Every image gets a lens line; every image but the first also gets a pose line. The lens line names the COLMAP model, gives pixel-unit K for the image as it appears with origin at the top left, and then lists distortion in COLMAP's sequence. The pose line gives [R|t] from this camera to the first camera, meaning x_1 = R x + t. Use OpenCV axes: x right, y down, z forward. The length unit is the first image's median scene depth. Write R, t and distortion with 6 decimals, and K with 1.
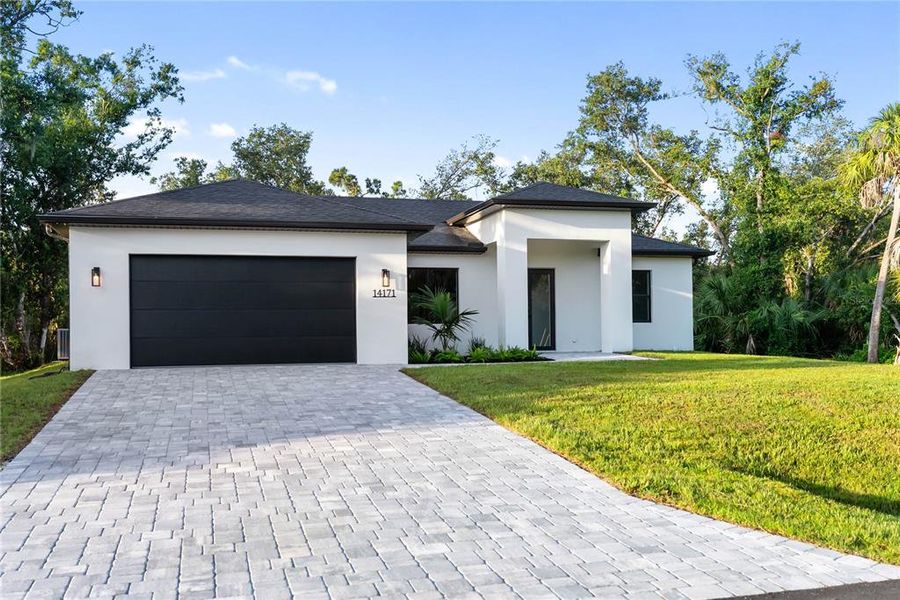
lens RADIAL K [[855.1, 0, 445.4], [0, 855.1, 333.8], [0, 0, 1]] dist [-0.002916, 0.000000]
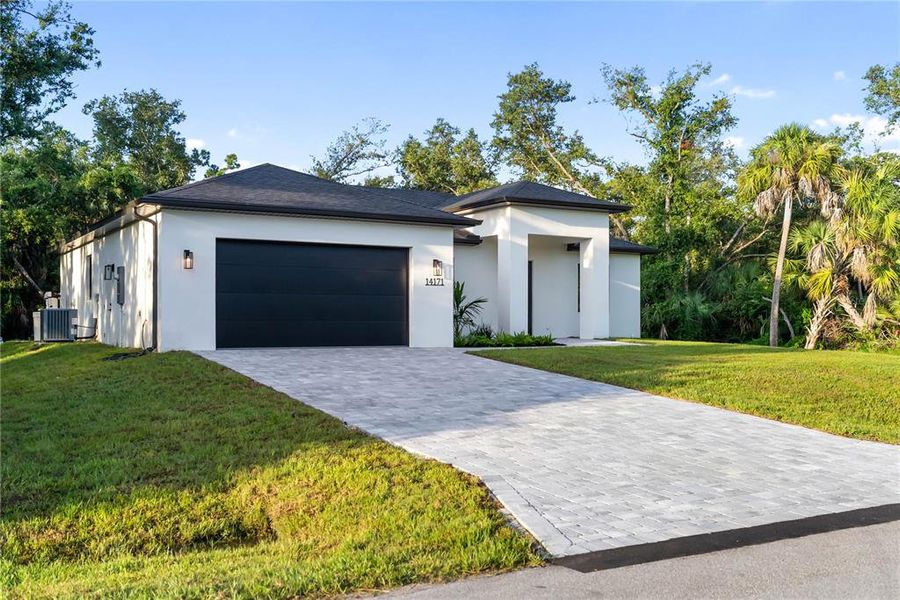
lens RADIAL K [[920.3, 0, 446.0], [0, 920.3, 334.6], [0, 0, 1]] dist [-0.001802, 0.000000]
pose [[0.965367, 0.010572, 0.260682, -0.231947], [-0.014838, 0.999786, 0.014404, 0.001603], [-0.260474, -0.017773, 0.965317, -0.084432]]
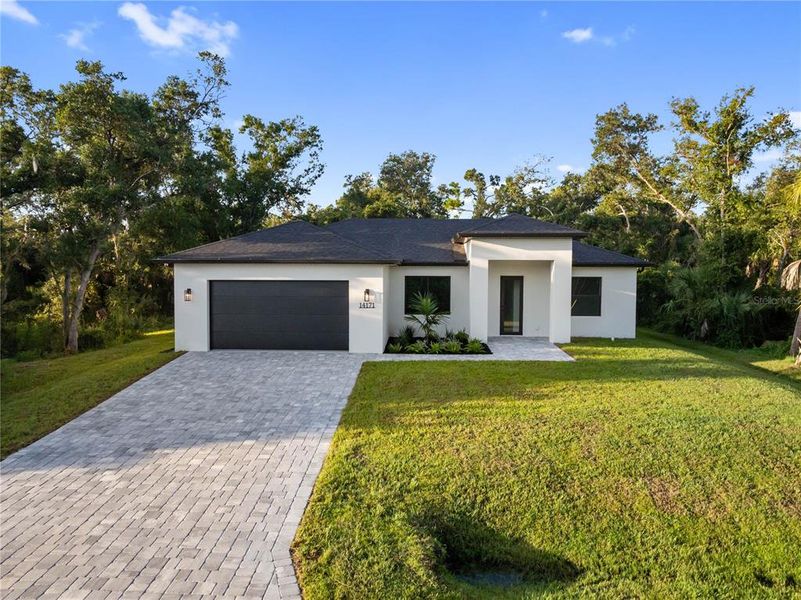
lens RADIAL K [[566.2, 0, 401.9], [0, 566.2, 297.9], [0, 0, 1]] dist [-0.051441, 0.017289]
pose [[0.951008, 0.031398, -0.307568, 0.182751], [-0.013177, 0.998042, 0.061139, -0.077148], [0.308885, -0.054091, 0.949560, 0.060318]]
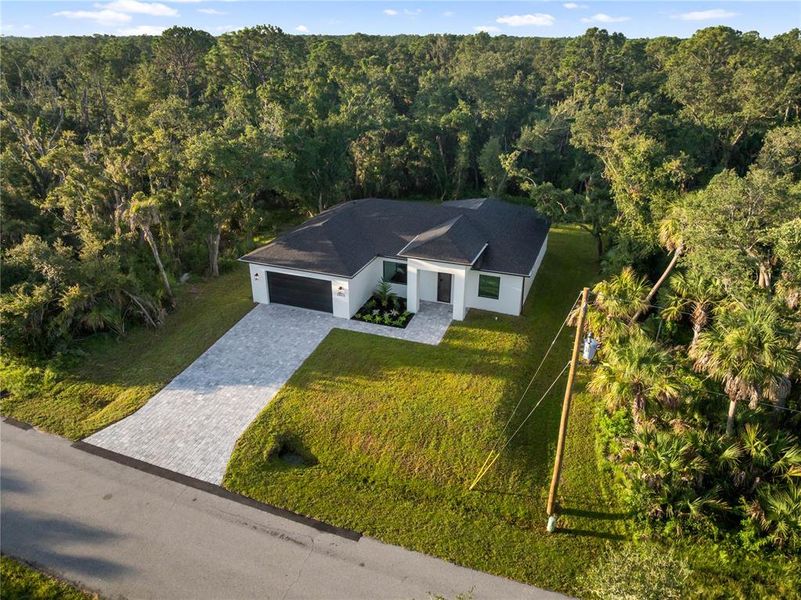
lens RADIAL K [[566.2, 0, 404.6], [0, 566.2, 304.1], [0, 0, 1]] dist [-0.051441, 0.017289]
pose [[0.800495, 0.273251, -0.533424, 0.682513], [-0.003961, 0.892413, 0.451202, -0.536372], [0.599326, -0.359072, 0.715455, -0.116539]]
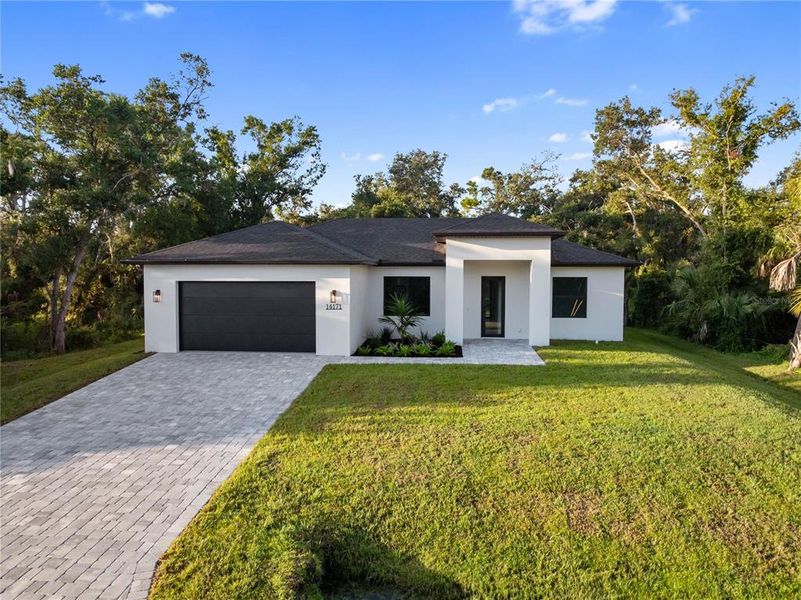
lens RADIAL K [[566.2, 0, 403.0], [0, 566.2, 298.7], [0, 0, 1]] dist [-0.051441, 0.017289]
pose [[0.932590, 0.032102, -0.359508, 0.244080], [-0.009940, 0.997943, 0.063324, -0.078426], [0.360801, -0.055482, 0.930991, 0.098259]]
